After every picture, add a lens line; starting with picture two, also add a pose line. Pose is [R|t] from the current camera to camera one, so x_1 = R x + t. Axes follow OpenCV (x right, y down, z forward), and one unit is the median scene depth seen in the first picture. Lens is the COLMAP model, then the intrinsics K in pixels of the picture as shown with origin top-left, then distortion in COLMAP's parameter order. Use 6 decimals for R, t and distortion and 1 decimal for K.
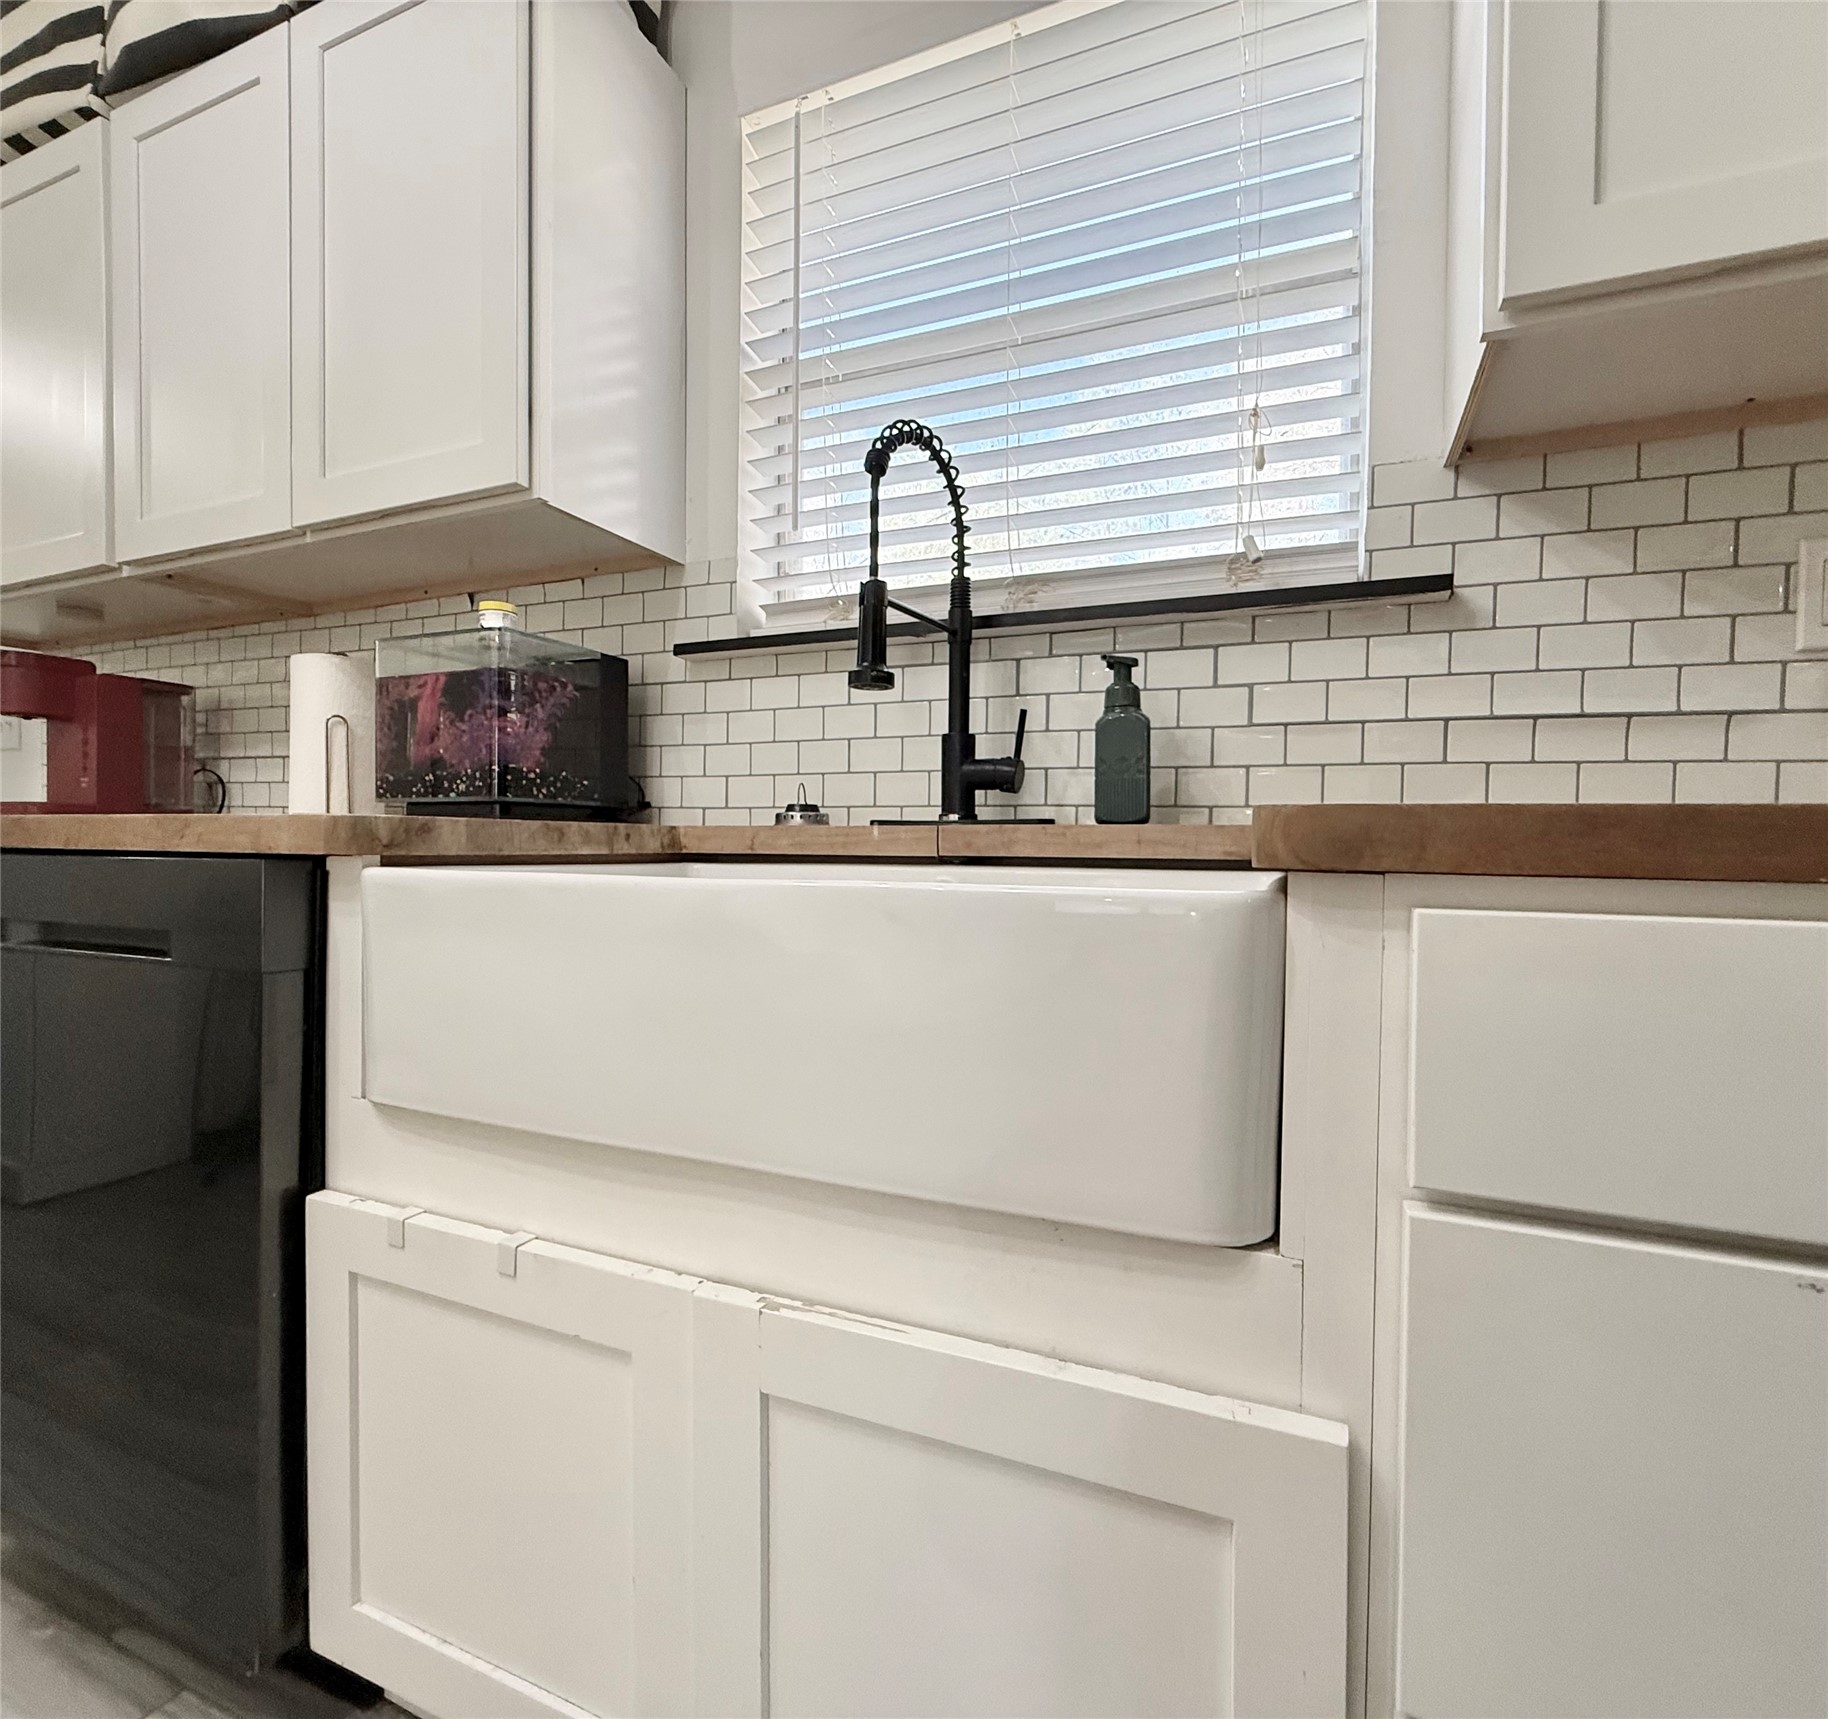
lens RADIAL K [[913.8, 0, 939.0], [0, 913.8, 860.4], [0, 0, 1]] dist [-0.000221, -0.000409]
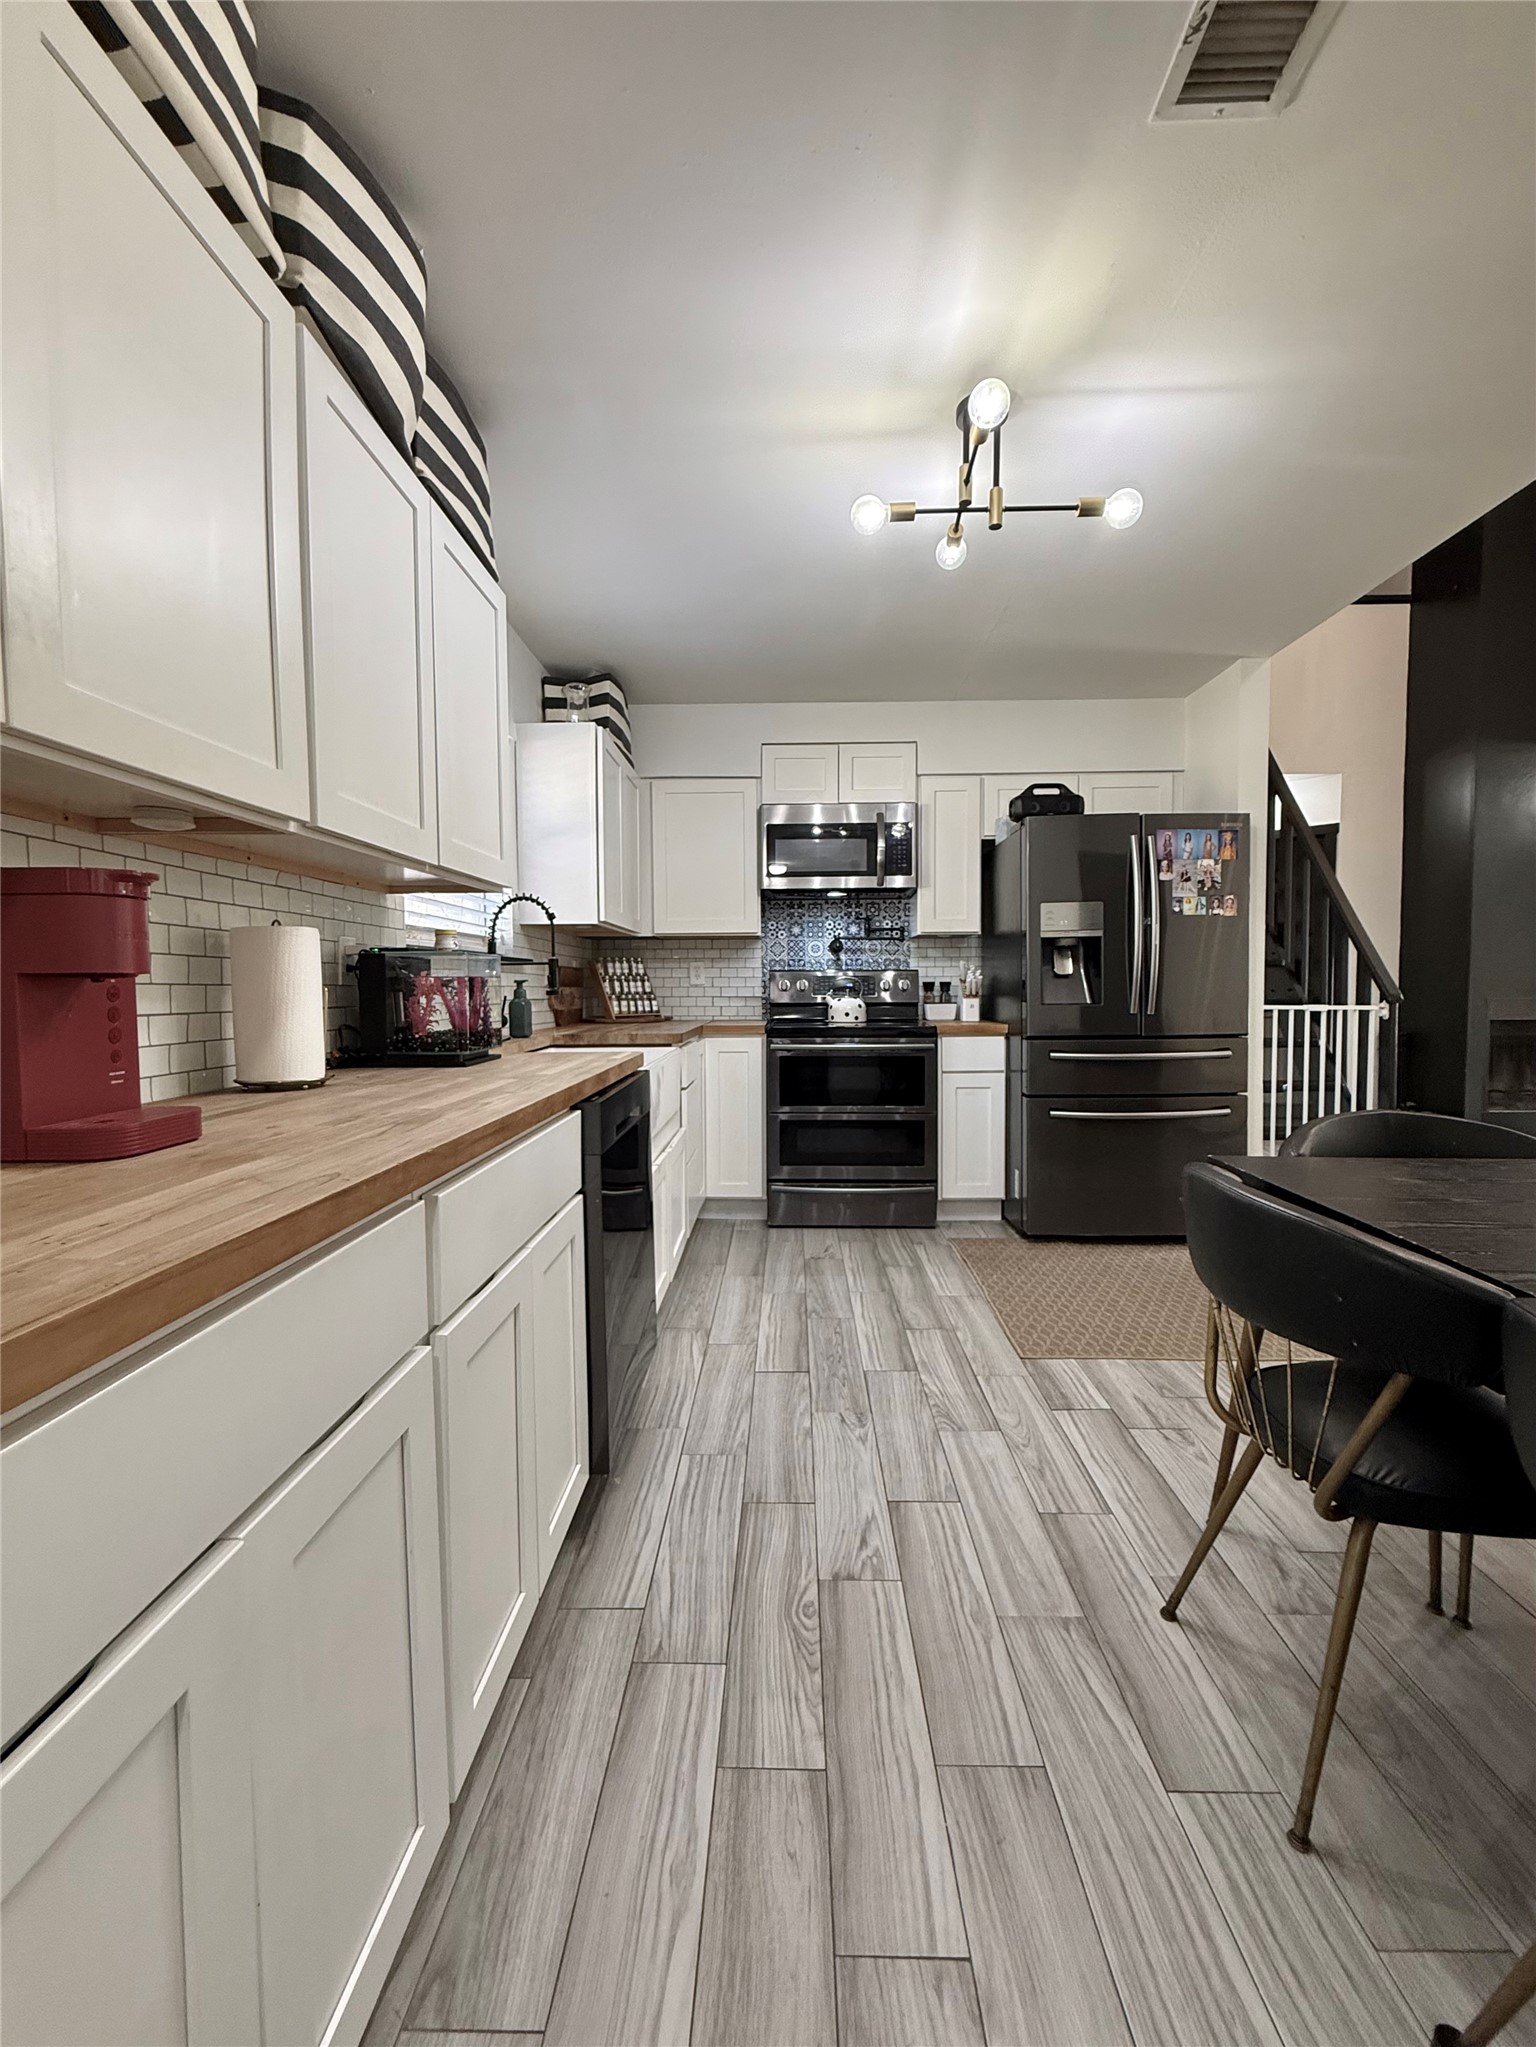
lens RADIAL K [[827.8, 0, 769.5], [0, 827.8, 1022.2], [0, 0, 1]] dist [0.008974, -0.001094]
pose [[-0.347021, -0.053025, 0.936357, -2.397308], [0.017938, 0.997842, 0.063155, -0.225408], [-0.937686, 0.038713, -0.345321, 1.101466]]
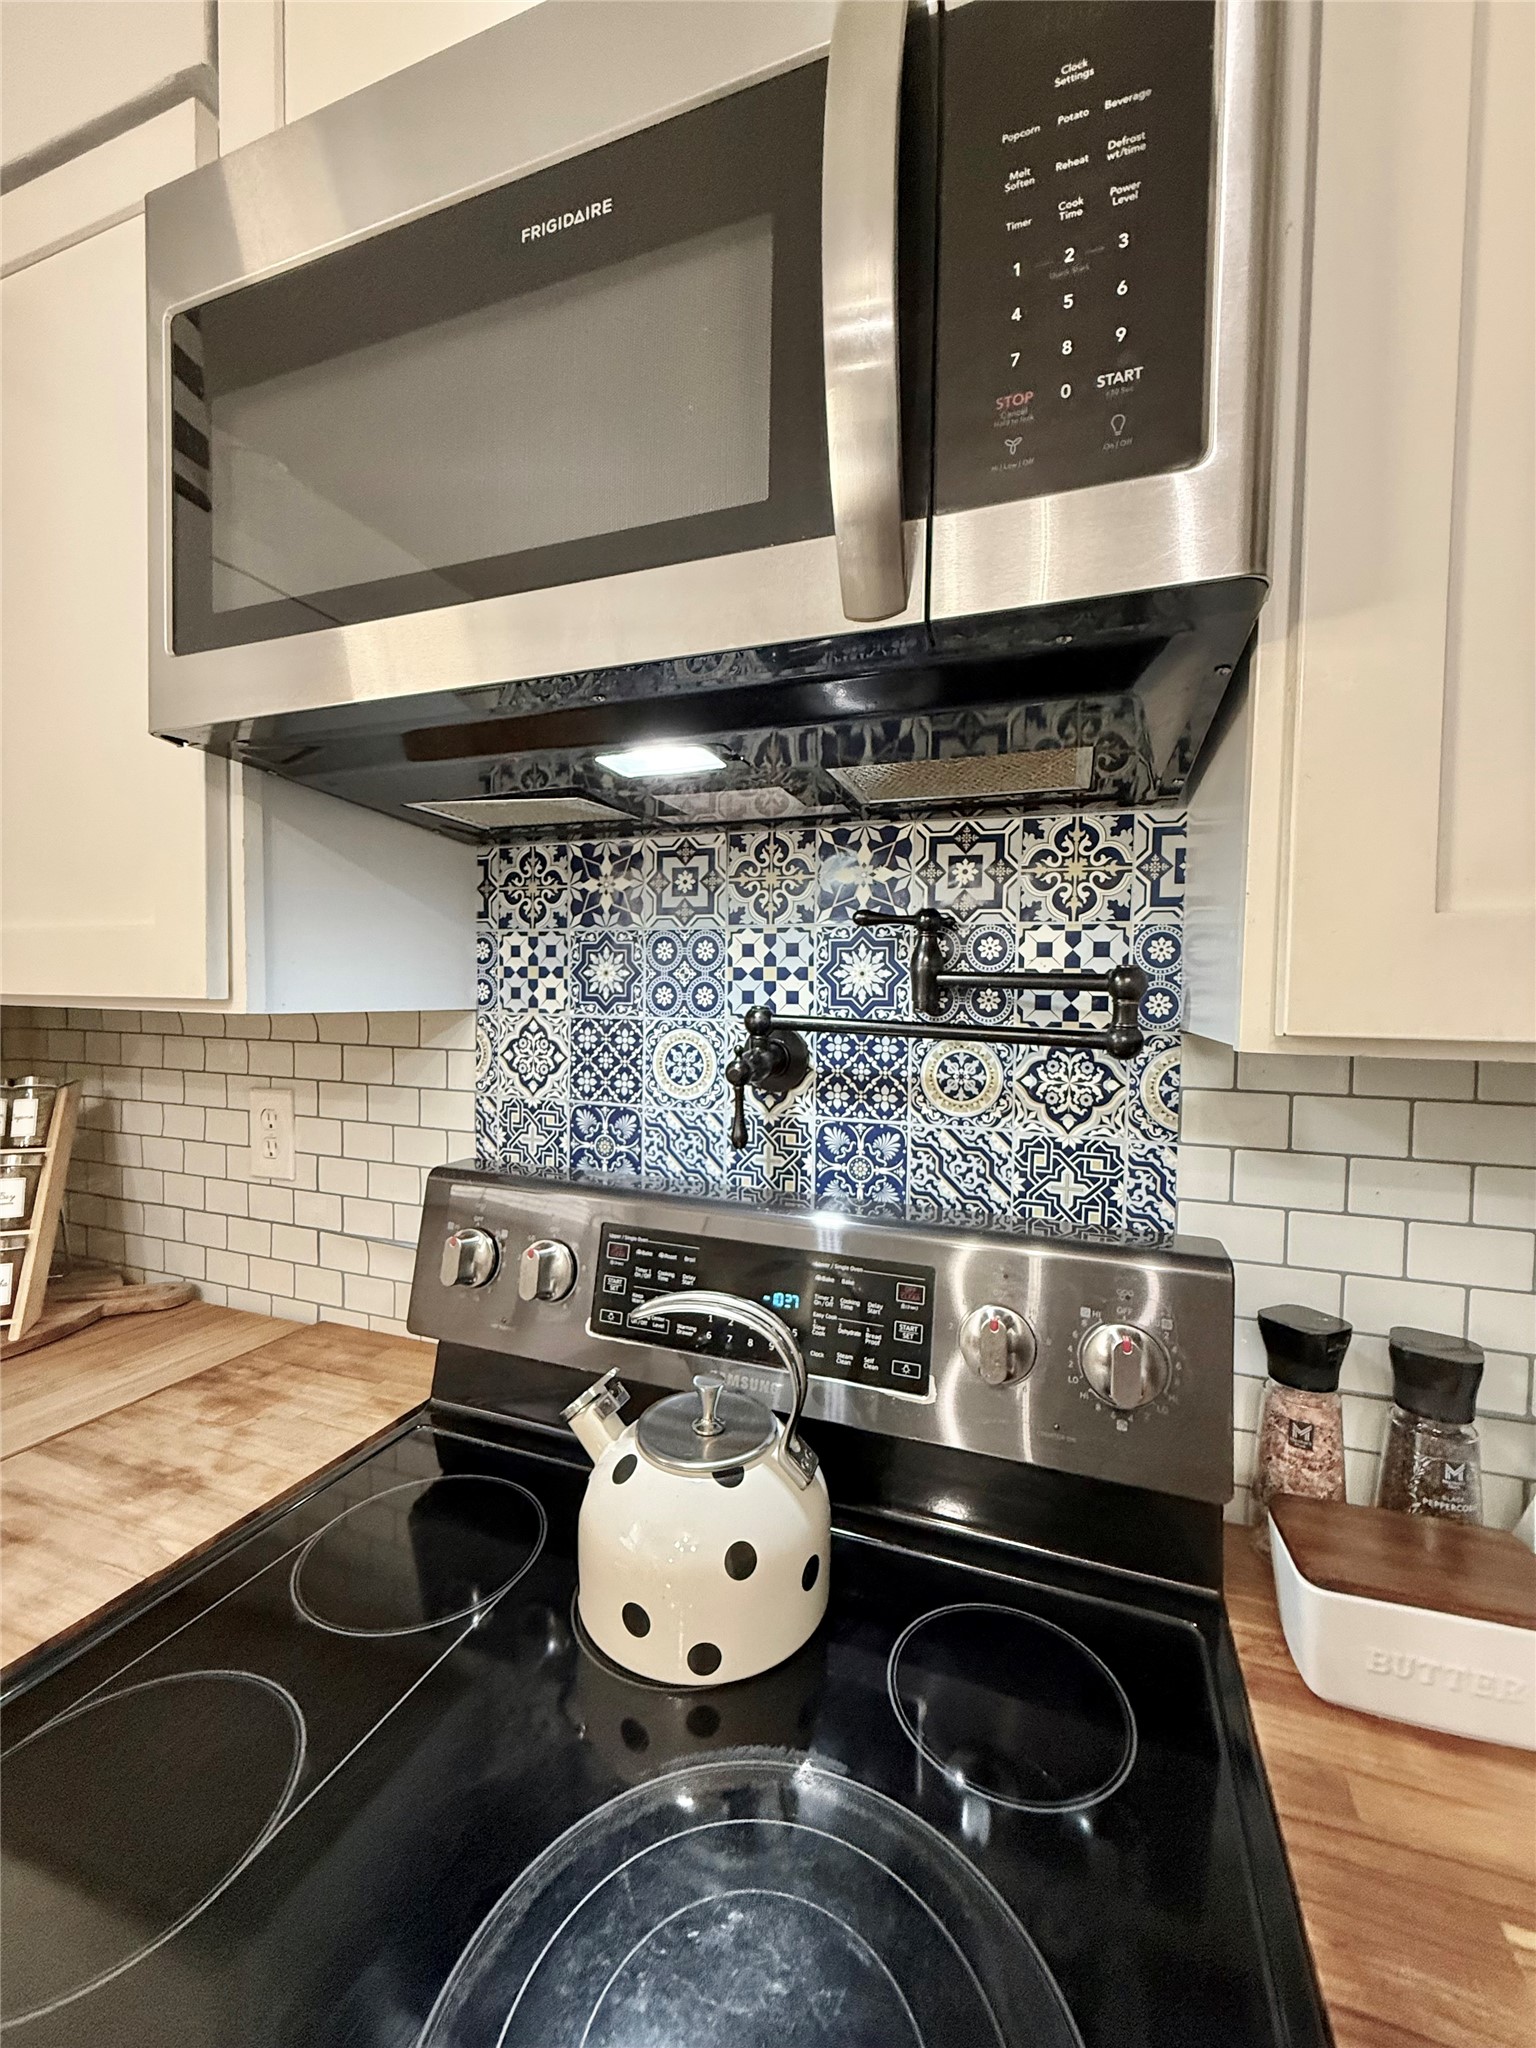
lens RADIAL K [[828.2, 0, 769.1], [0, 828.2, 1021.8], [0, 0, 1]] dist [0.008974, -0.001094]
pose [[-0.032609, -0.050885, 0.998172, 0.310032], [0.000371, 0.998702, 0.050924, -0.400267], [-0.999468, 0.002031, -0.032548, -0.478918]]
